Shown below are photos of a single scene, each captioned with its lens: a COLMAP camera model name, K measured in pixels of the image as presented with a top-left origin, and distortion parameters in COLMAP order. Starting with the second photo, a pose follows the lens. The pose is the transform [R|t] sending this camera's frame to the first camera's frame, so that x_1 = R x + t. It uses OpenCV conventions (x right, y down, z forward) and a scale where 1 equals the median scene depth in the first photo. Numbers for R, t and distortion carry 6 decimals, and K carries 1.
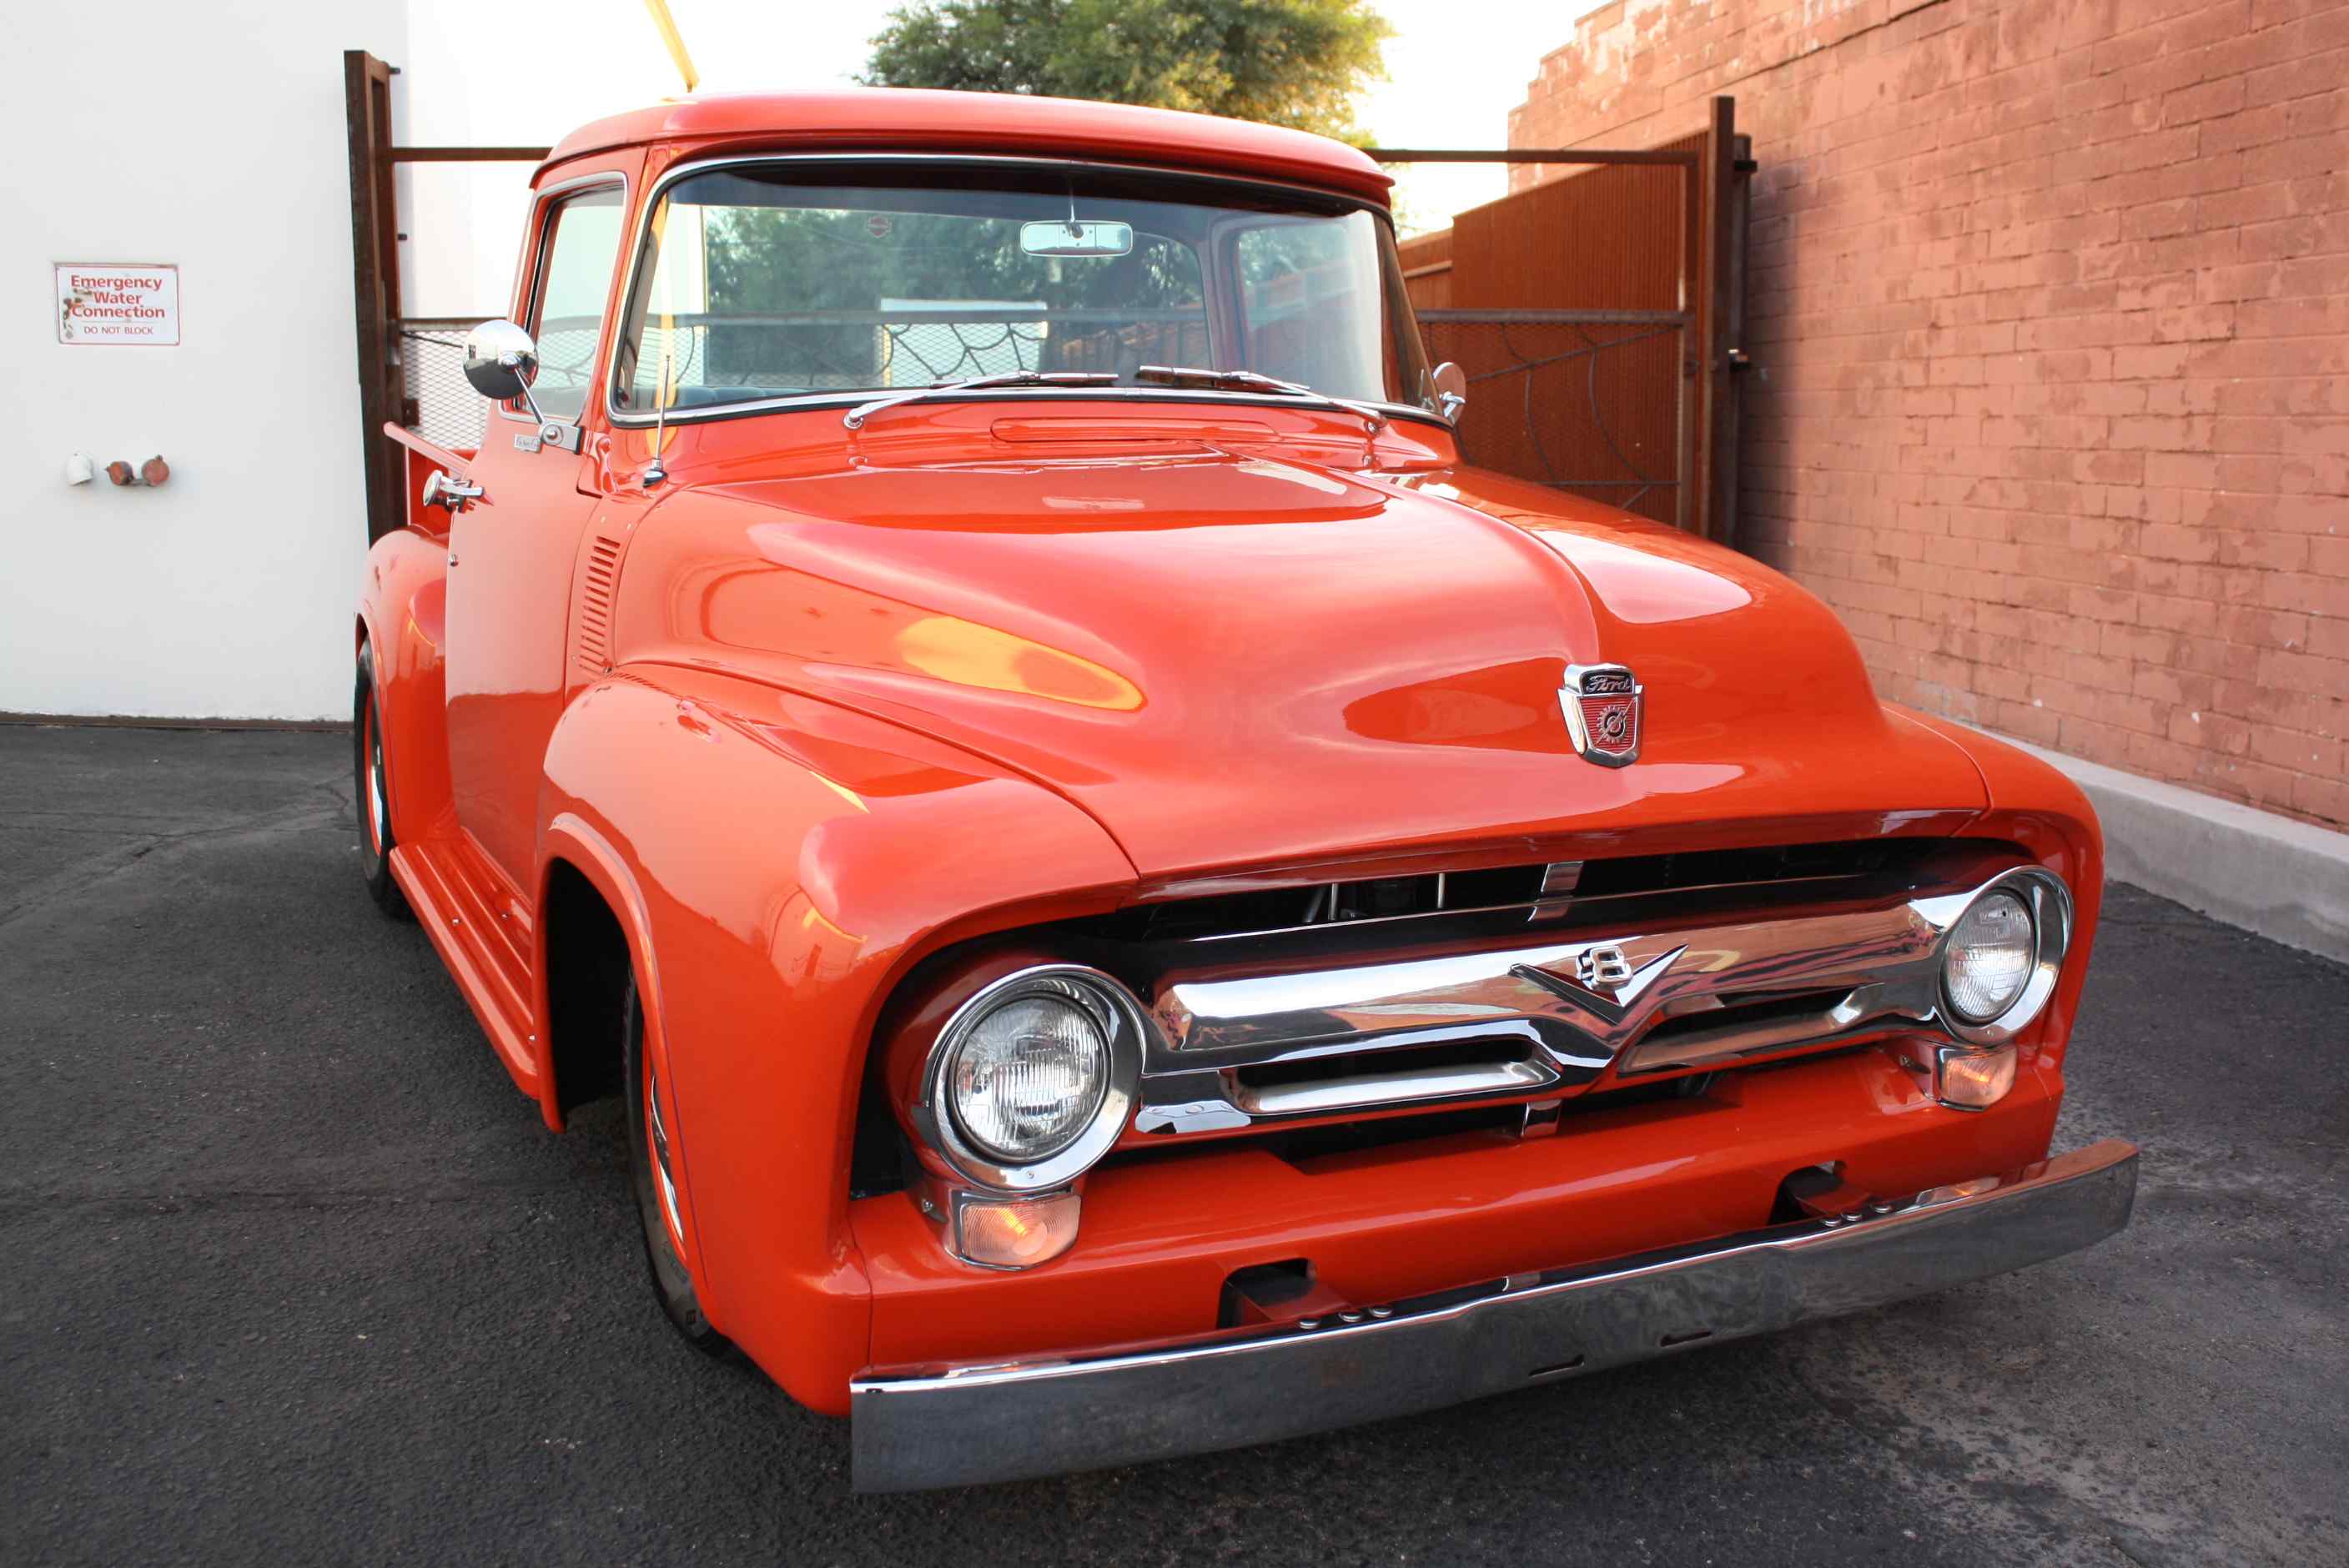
lens RADIAL K [[2264.7, 0, 1184.8], [0, 2264.7, 786.3], [0, 0, 1]] dist [-0.140777, 0.141045]
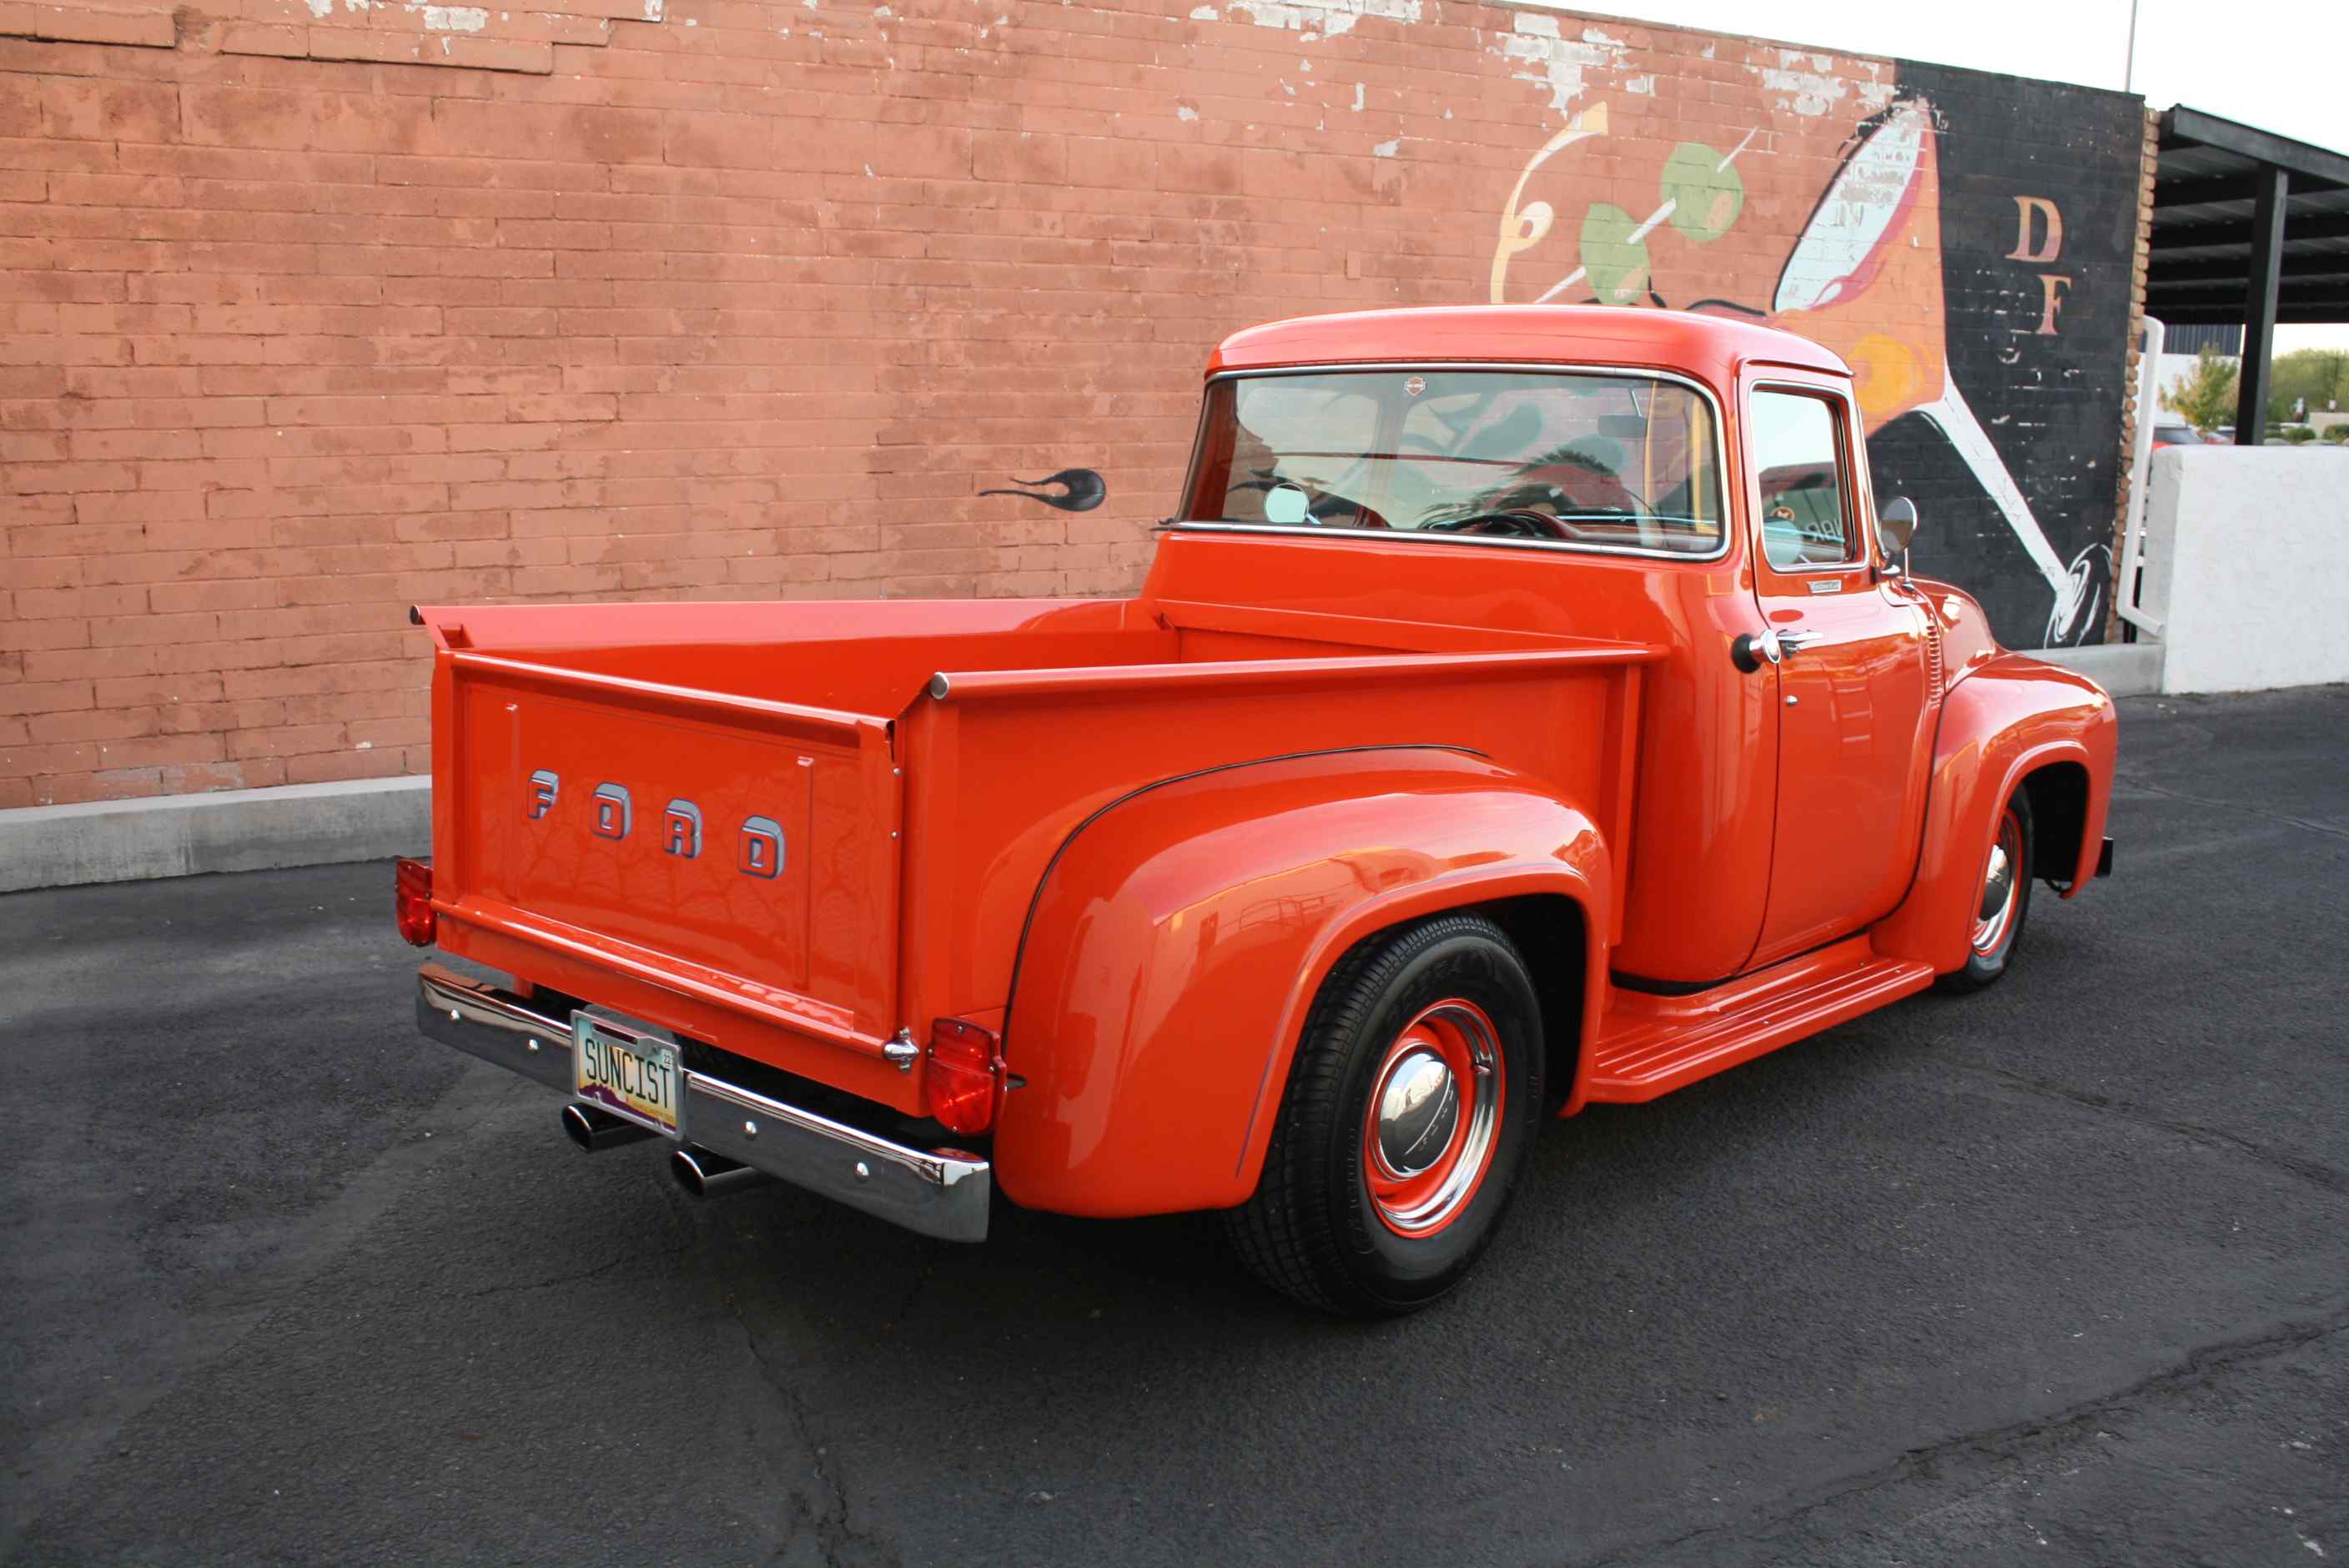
lens RADIAL K [[2110.9, 0, 1173.7], [0, 2110.9, 784.1], [0, 0, 1]] dist [-0.160542, 0.169332]
pose [[-0.372940, -0.180997, 0.910031, -0.786213], [0.136153, 0.959497, 0.246632, -0.242573], [-0.917811, 0.215883, -0.333192, 1.093573]]
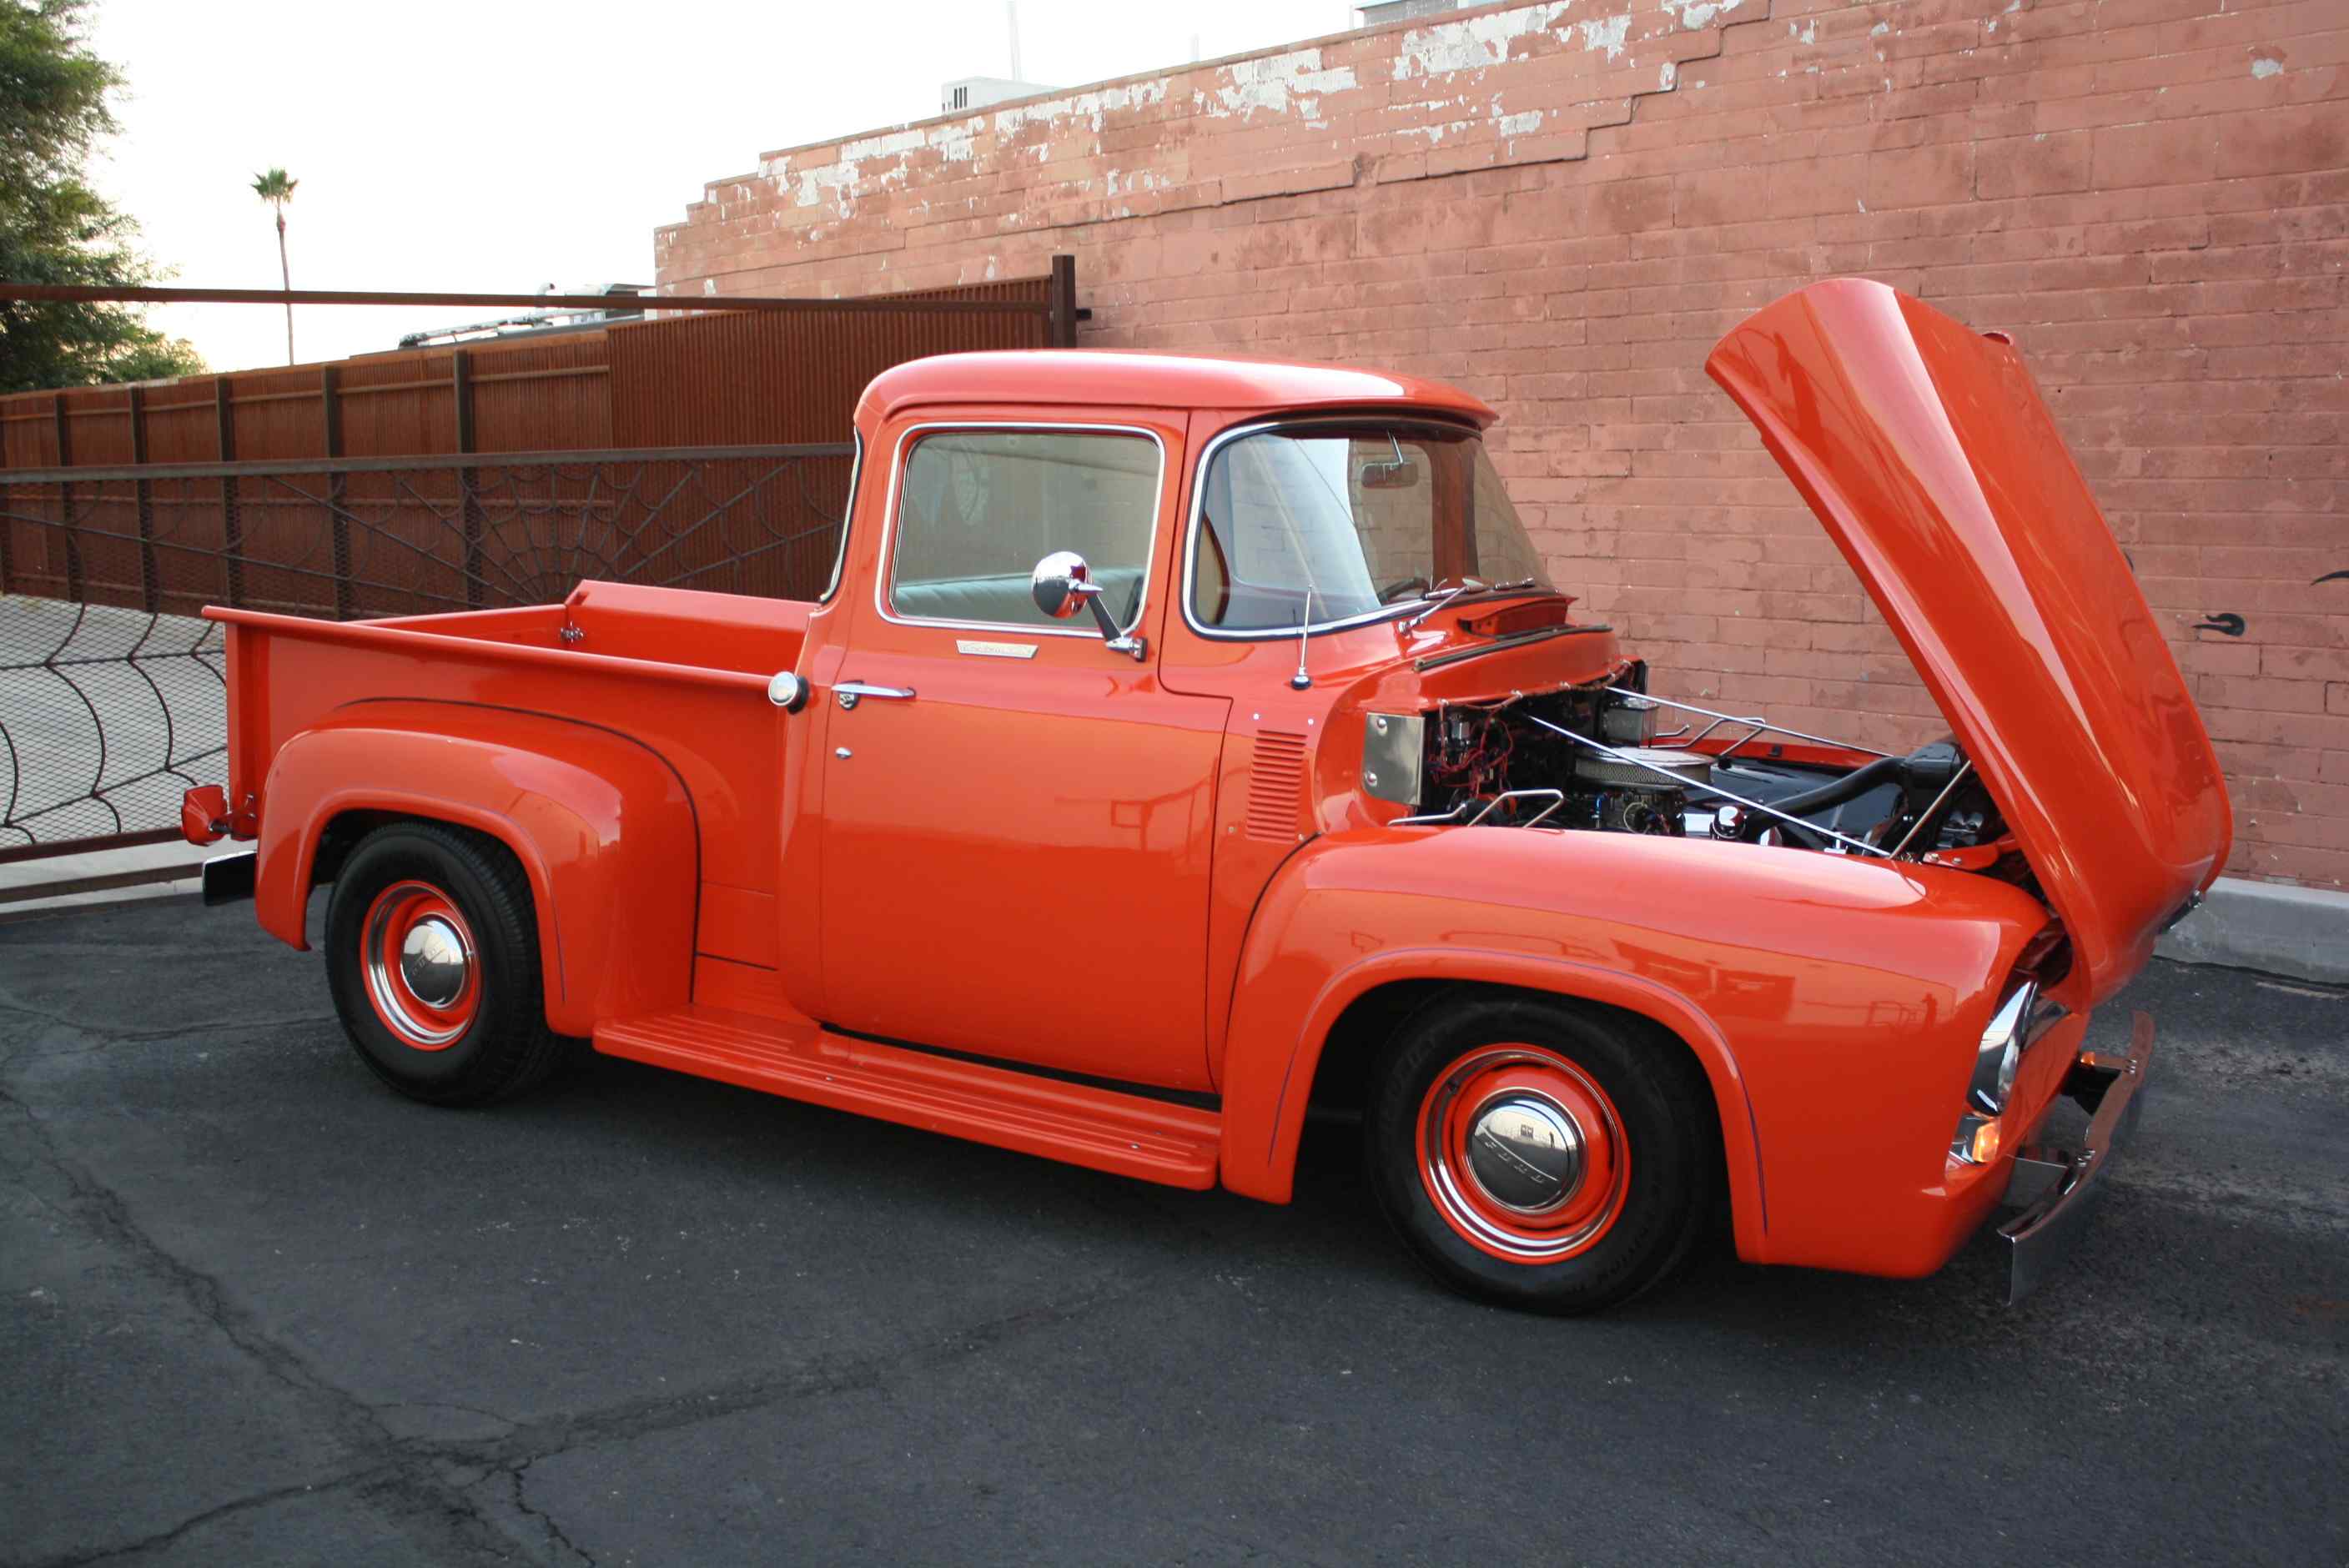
lens RADIAL K [[2283.1, 0, 1178.8], [0, 2283.1, 782.0], [0, 0, 1]] dist [-0.140310, 0.150004]
pose [[0.826986, -0.094055, 0.554299, -0.540172], [0.105879, 0.994321, 0.010753, -0.053985], [-0.552163, 0.049796, 0.832248, -0.022833]]
